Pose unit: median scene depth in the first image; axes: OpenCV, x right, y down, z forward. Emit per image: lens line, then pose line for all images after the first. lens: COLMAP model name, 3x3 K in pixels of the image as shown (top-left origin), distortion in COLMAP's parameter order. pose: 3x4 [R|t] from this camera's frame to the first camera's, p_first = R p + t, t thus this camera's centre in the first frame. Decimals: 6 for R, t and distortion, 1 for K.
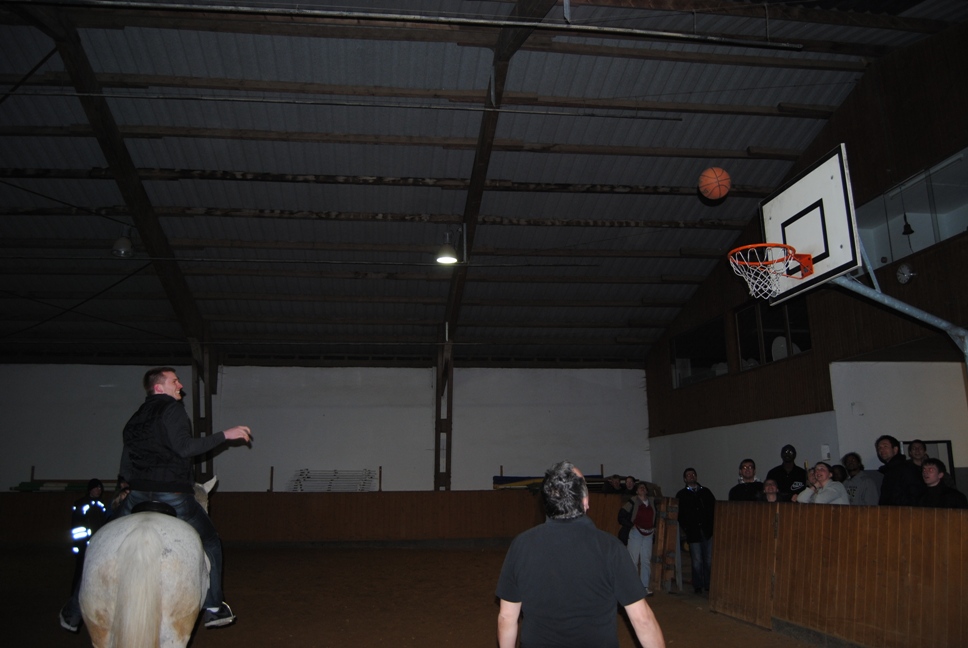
lens RADIAL K [[761.3, 0, 491.4], [0, 761.3, 317.0], [0, 0, 1]] dist [-0.087287, 0.041437]
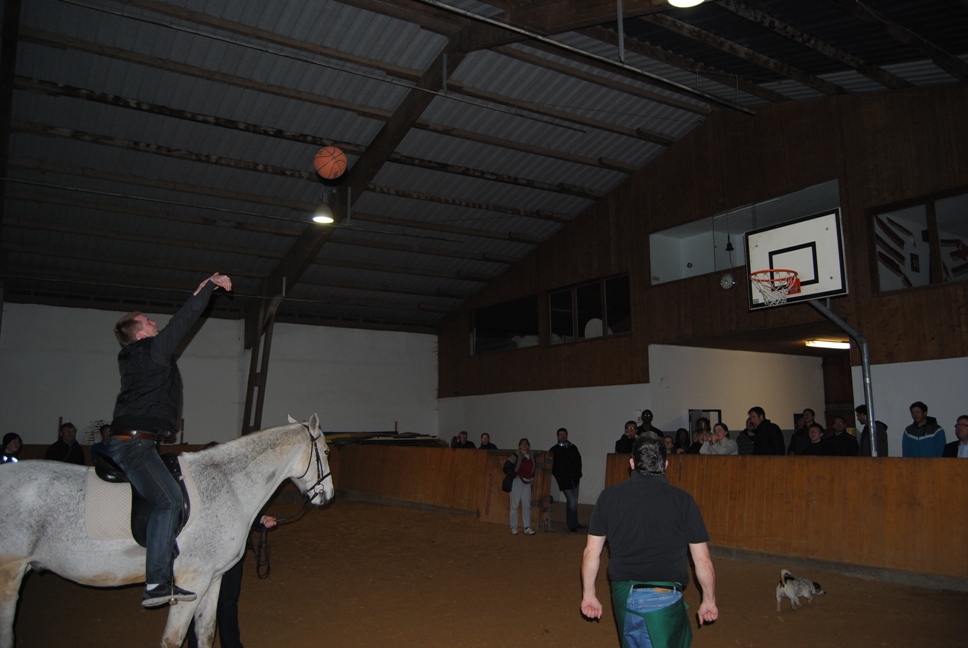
lens RADIAL K [[761.3, 0, 492.9], [0, 761.3, 317.0], [0, 0, 1]] dist [-0.087287, 0.041437]
pose [[0.904482, 0.072071, 0.420378, -0.309785], [-0.095263, 0.994857, 0.034404, -0.002354], [-0.415736, -0.071164, 0.906697, -0.024113]]
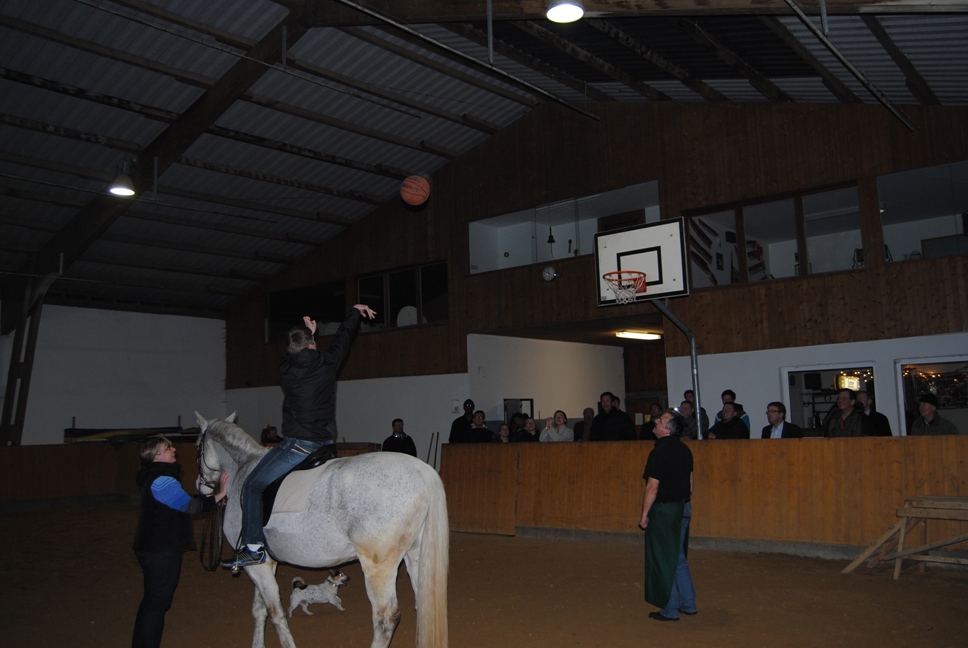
lens RADIAL K [[834.6, 0, 485.0], [0, 834.6, 320.7], [0, 0, 1]] dist [-0.070222, 0.025997]
pose [[0.747306, 0.071005, 0.660675, -0.429485], [-0.120726, 0.992235, 0.029917, -0.004355], [-0.653421, -0.102117, 0.750075, -0.039723]]
